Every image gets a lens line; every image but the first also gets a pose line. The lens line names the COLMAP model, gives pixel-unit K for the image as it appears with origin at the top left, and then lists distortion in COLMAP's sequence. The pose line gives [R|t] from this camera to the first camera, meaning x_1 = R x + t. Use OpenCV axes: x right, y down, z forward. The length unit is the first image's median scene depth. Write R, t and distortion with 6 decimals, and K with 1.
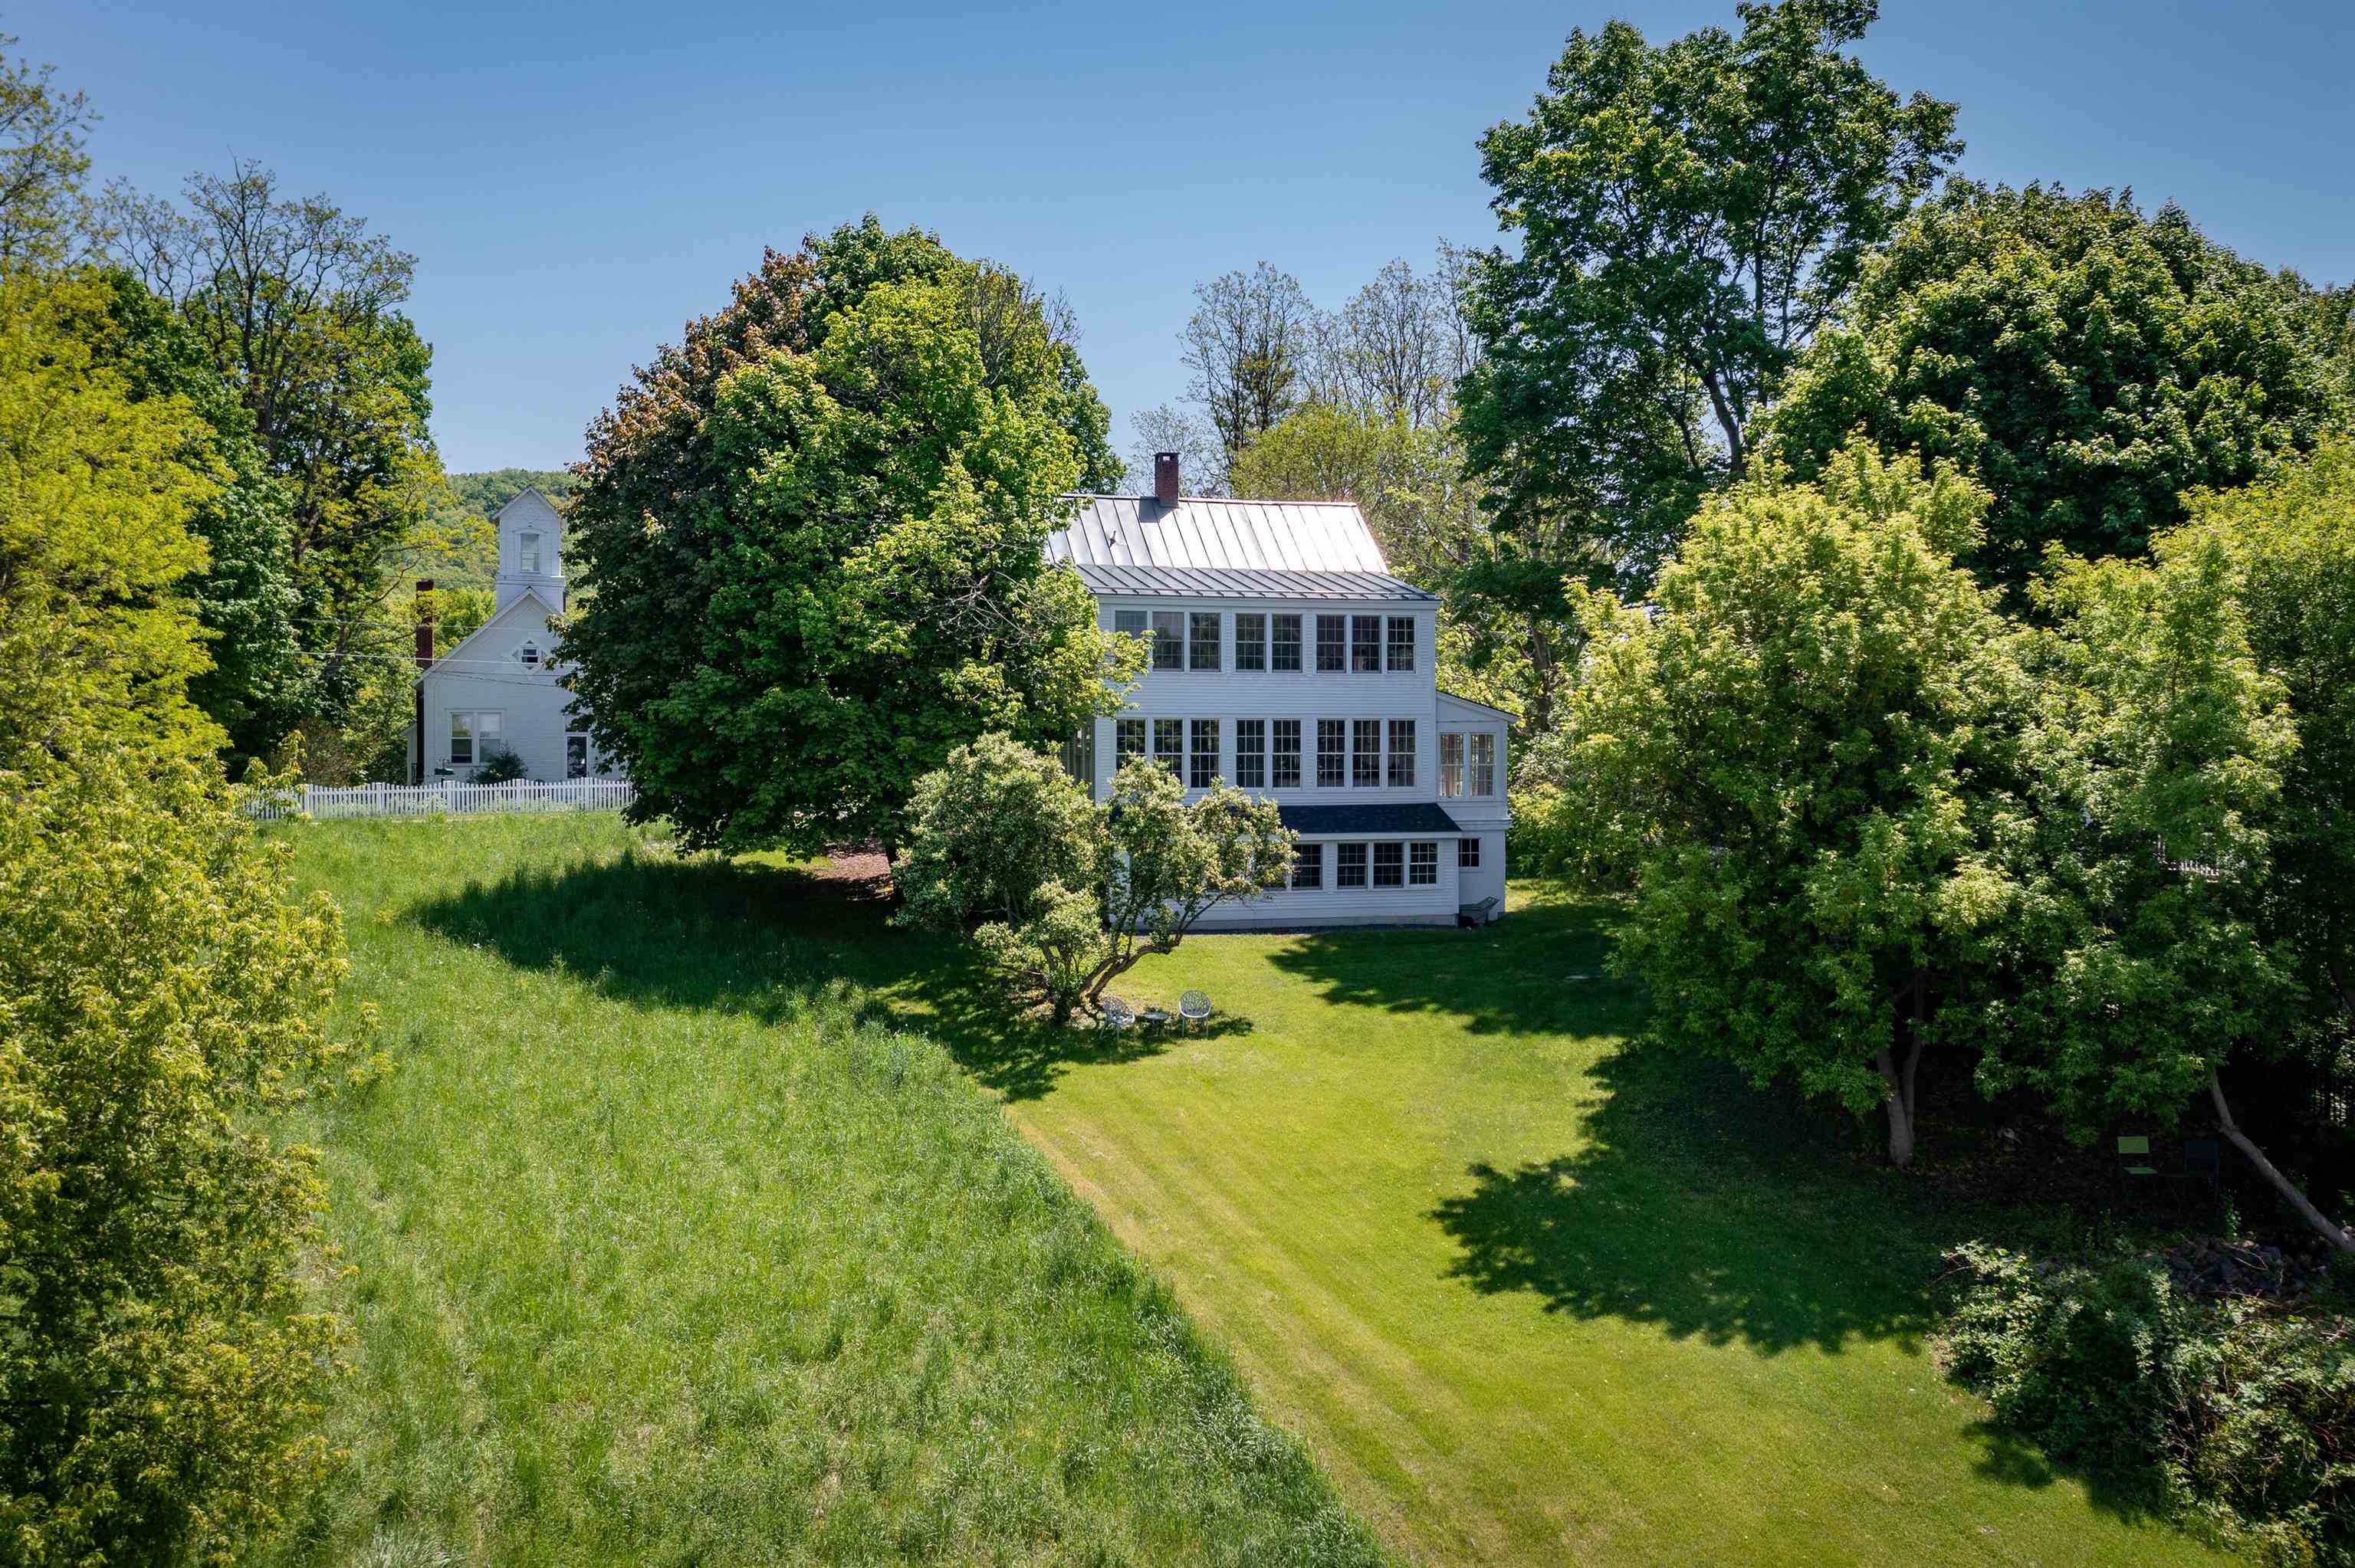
lens RADIAL K [[2149.9, 0, 1177.5], [0, 2149.9, 784.0], [0, 0, 1]] dist [0.000064, -0.005105]
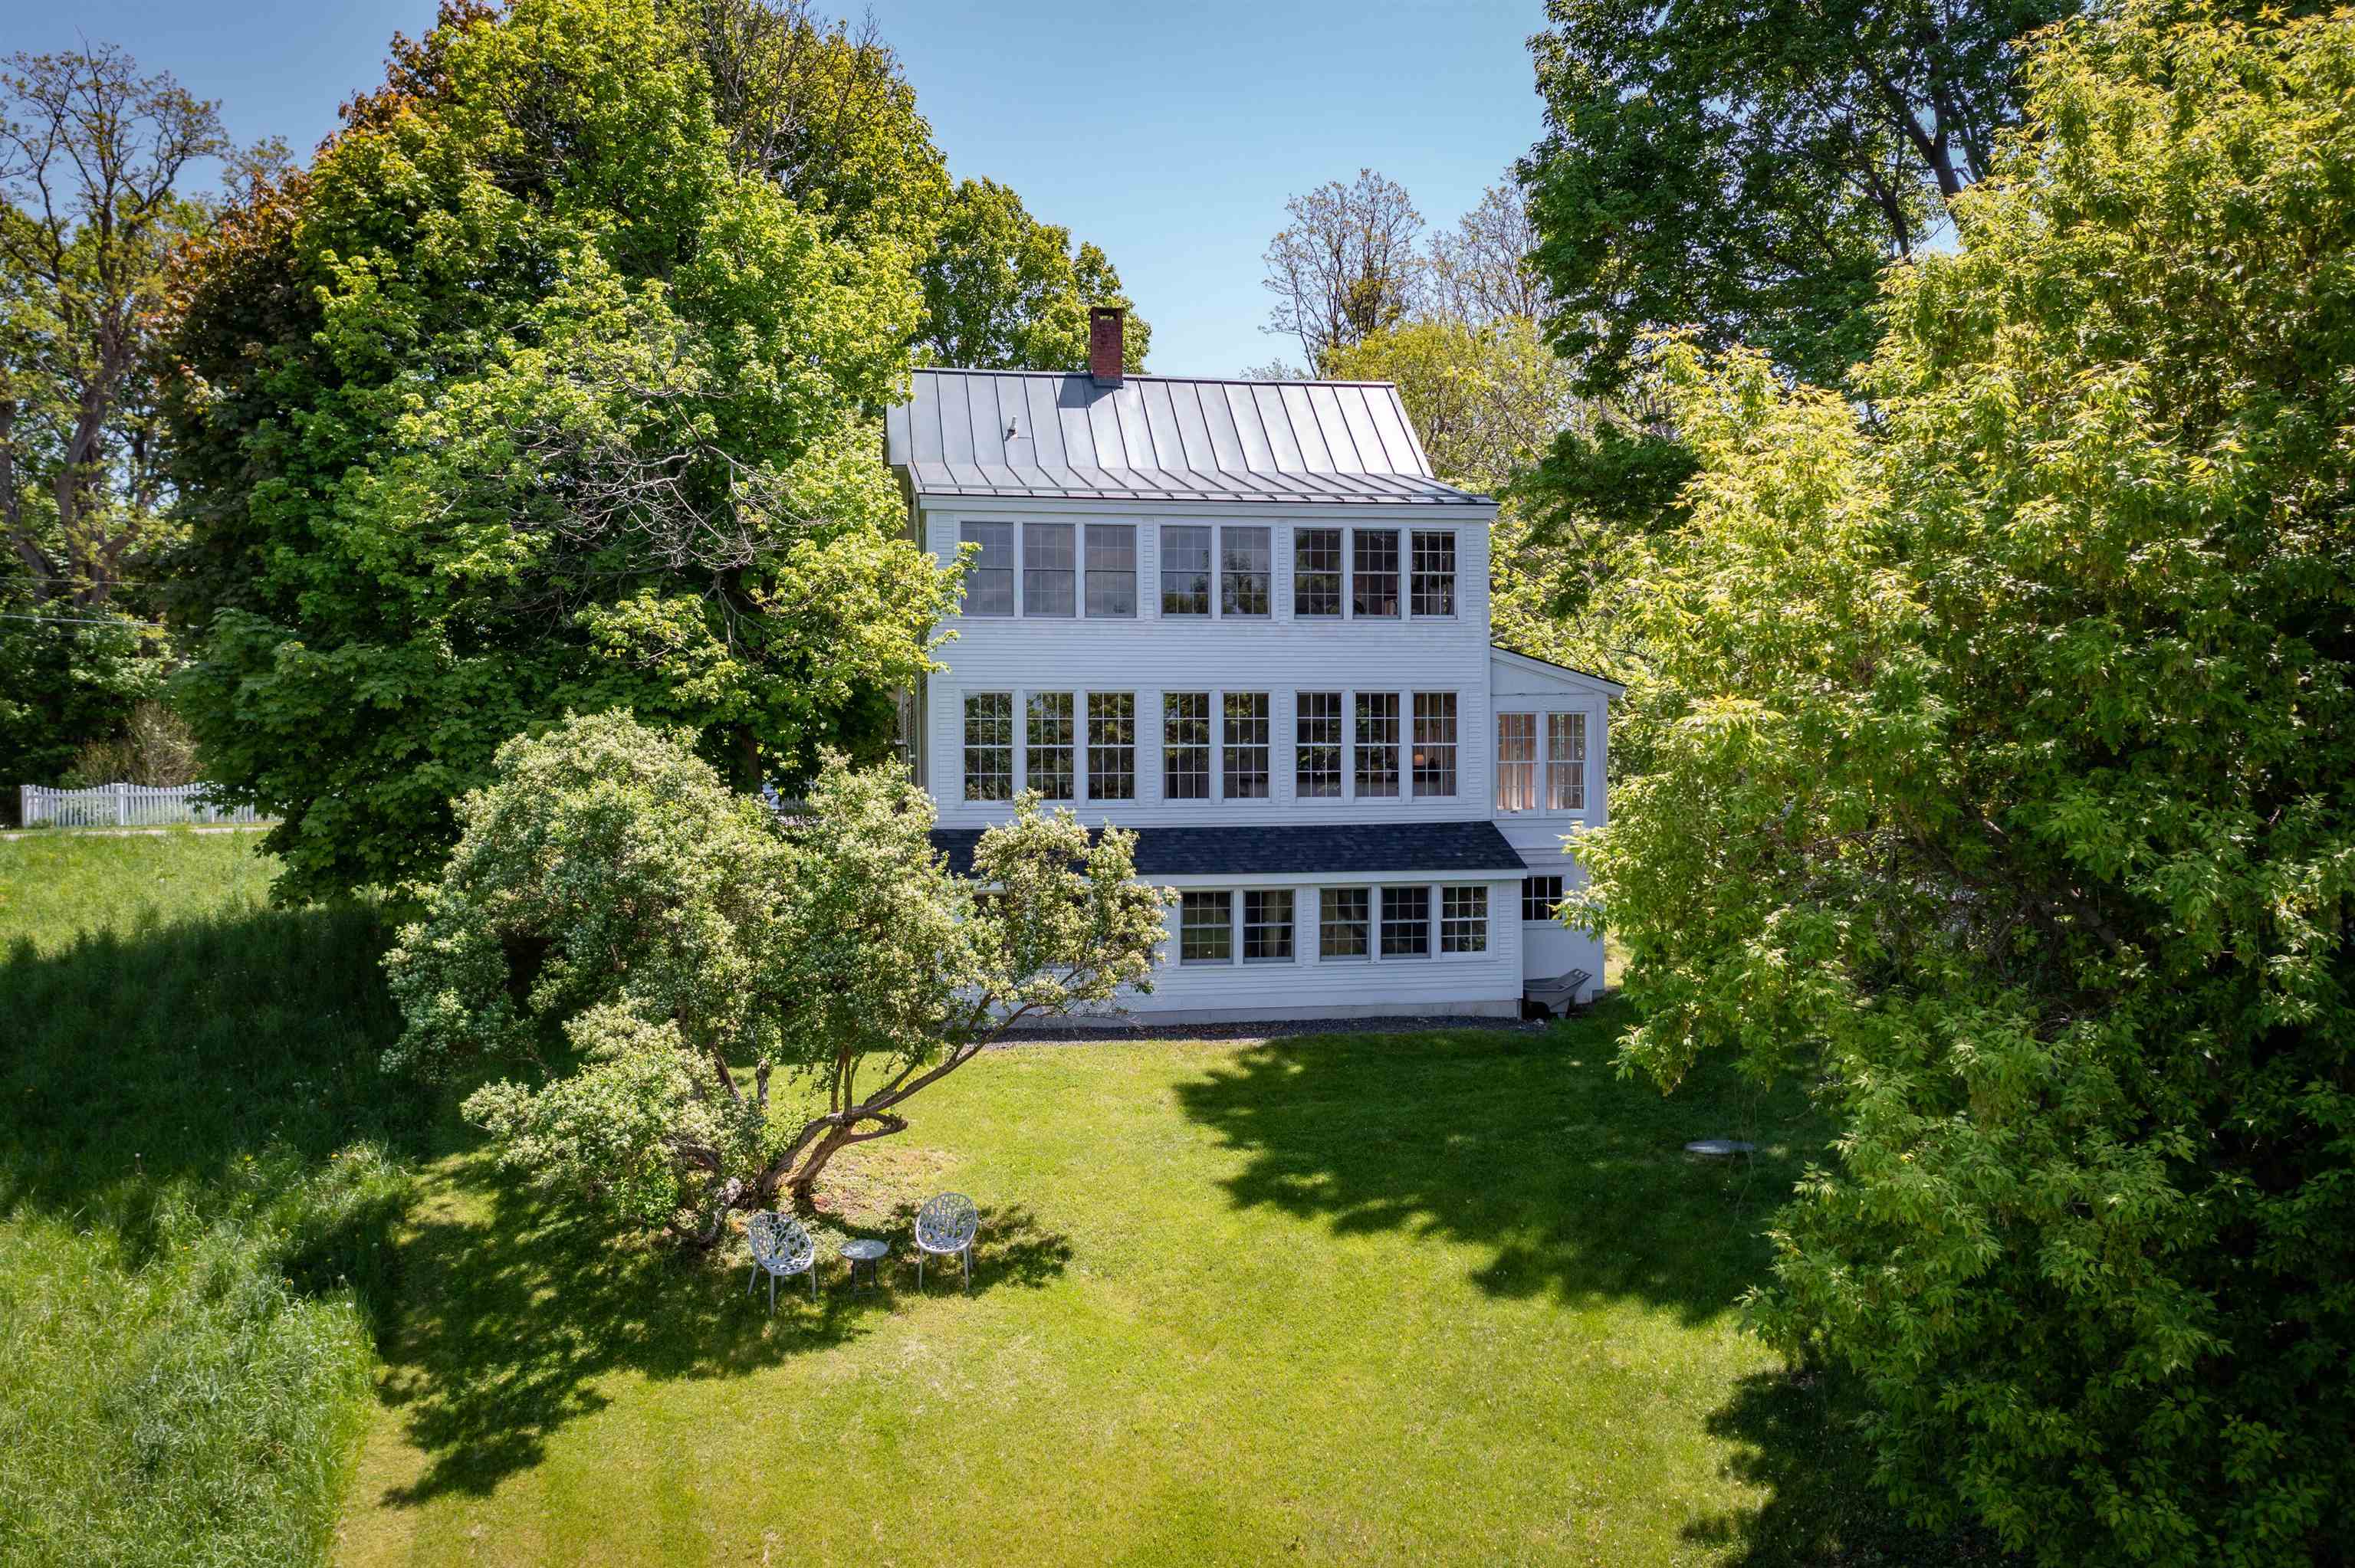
lens RADIAL K [[1893.4, 0, 1105.1], [0, 1893.4, 774.3], [0, 0, 1]] dist [-0.000912, 0.002739]
pose [[0.989331, -0.000438, -0.145683, 0.100110], [0.001064, 0.999991, 0.004219, -0.008730], [0.145680, -0.004329, 0.989322, 0.478577]]
